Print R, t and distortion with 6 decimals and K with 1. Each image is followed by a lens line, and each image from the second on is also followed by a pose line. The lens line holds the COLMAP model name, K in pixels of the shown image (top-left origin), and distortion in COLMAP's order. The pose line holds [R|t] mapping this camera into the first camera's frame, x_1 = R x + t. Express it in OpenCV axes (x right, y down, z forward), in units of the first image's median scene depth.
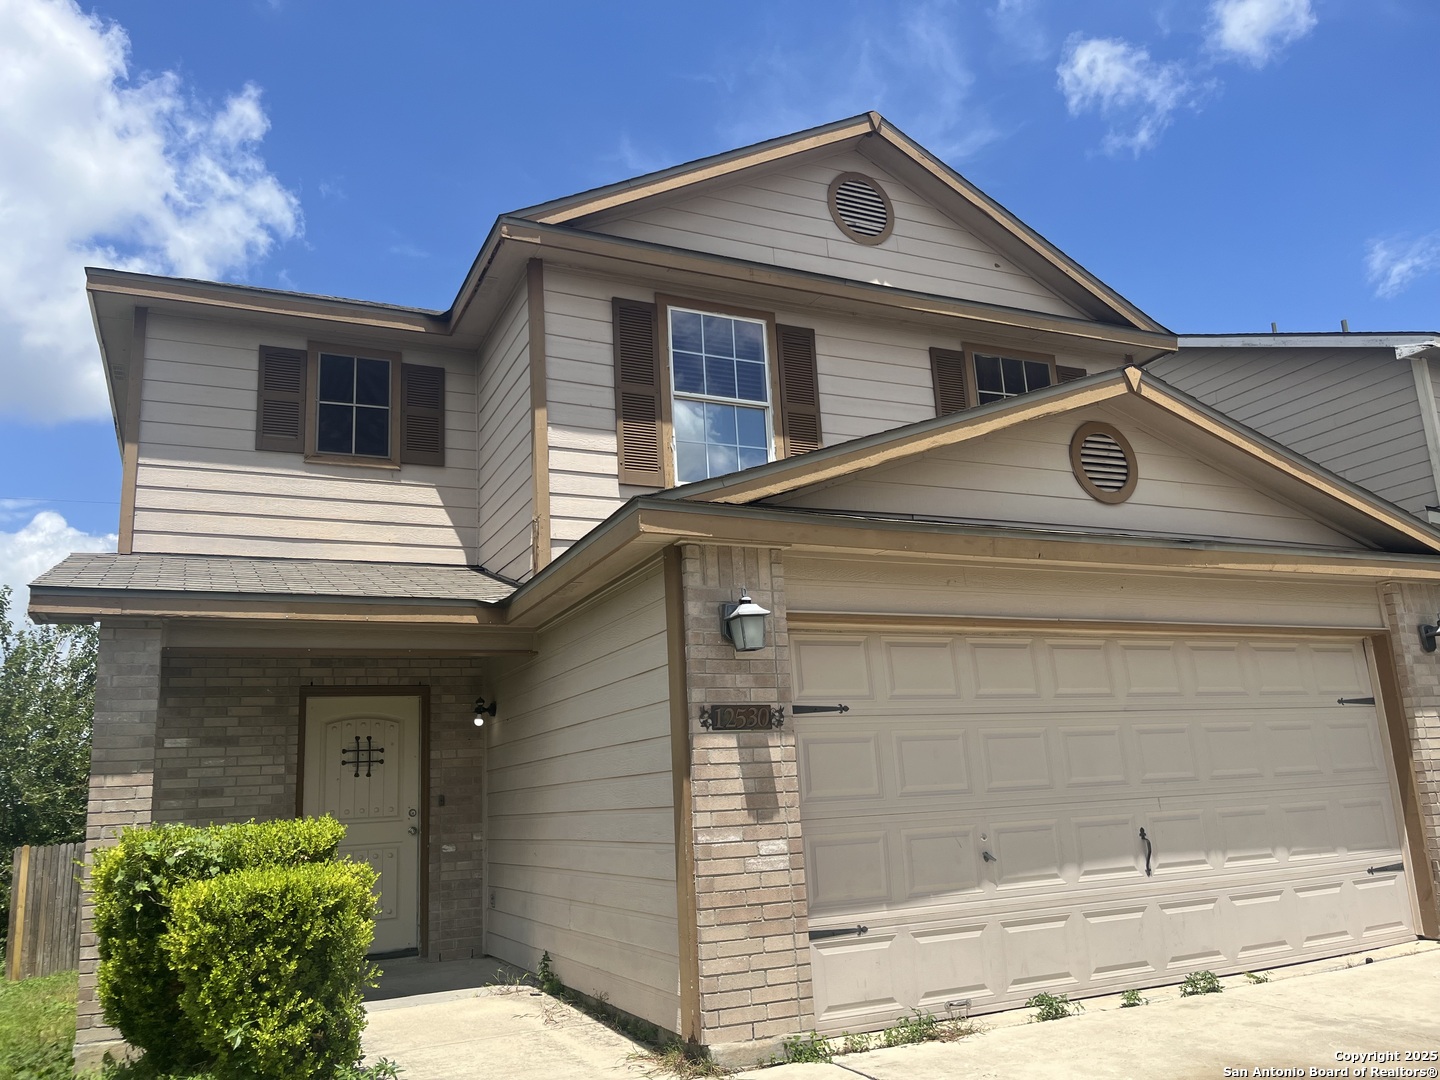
lens RADIAL K [[1105.0, 0, 716.4], [0, 1105.0, 538.5], [0, 0, 1]] dist [0.056864, -0.080016]
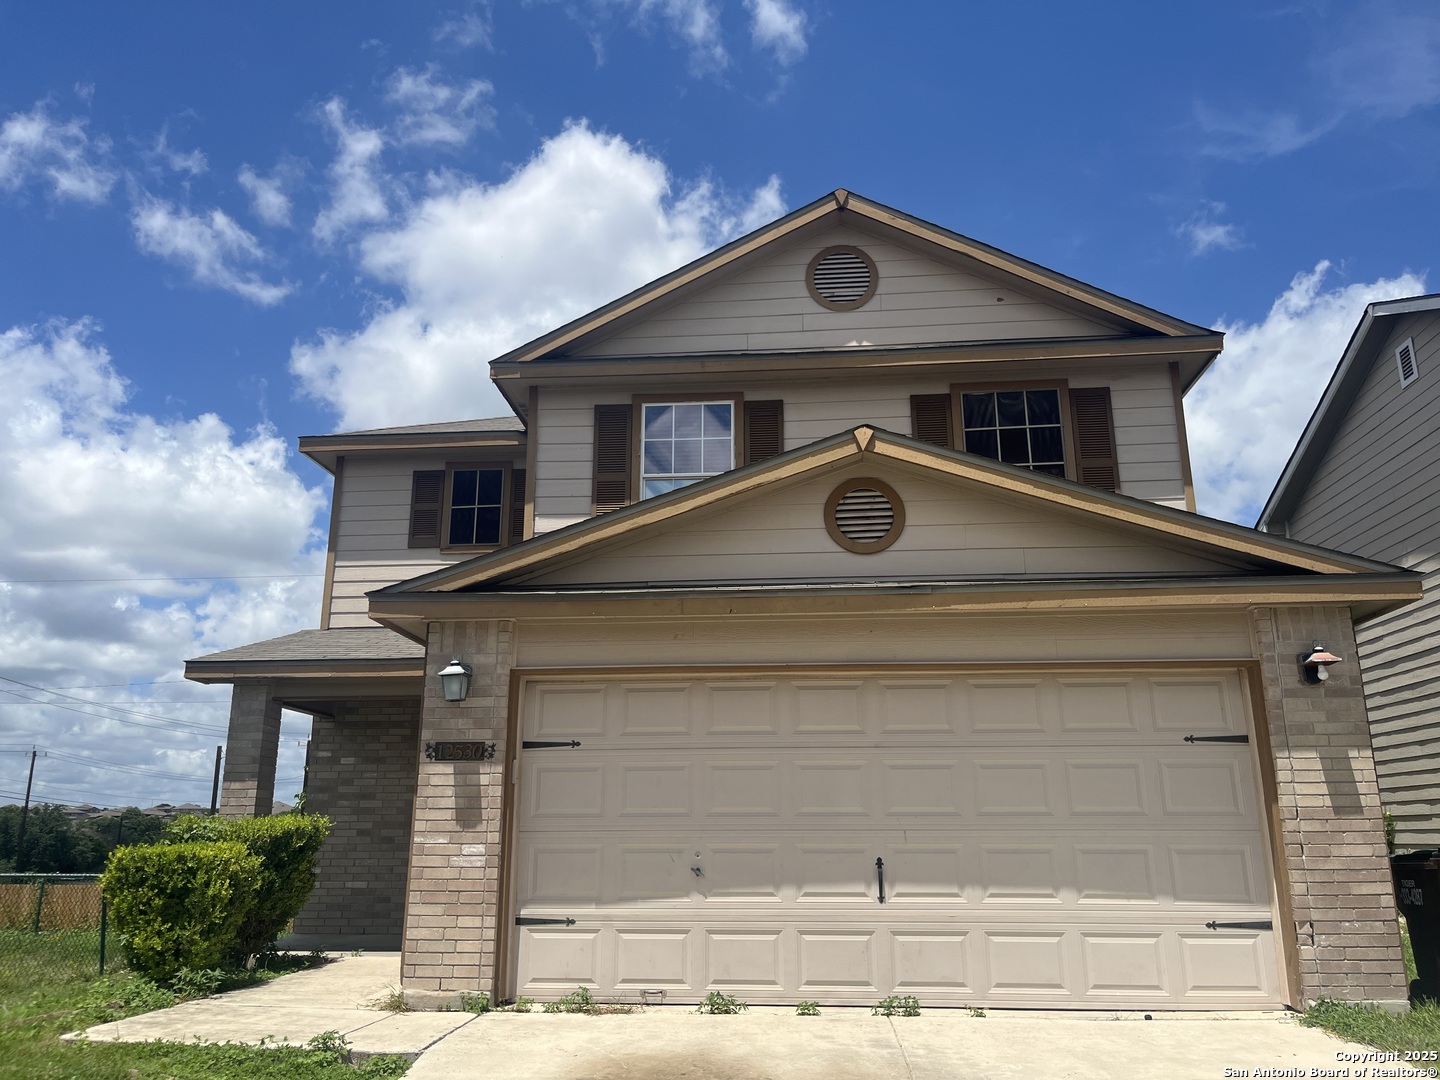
lens RADIAL K [[1105.0, 0, 723.6], [0, 1105.0, 537.8], [0, 0, 1]] dist [0.056864, -0.080016]
pose [[0.862865, -0.081428, -0.498832, 0.783908], [0.072644, 0.996670, -0.037037, -0.017143], [0.500187, -0.004279, 0.865907, 0.002274]]
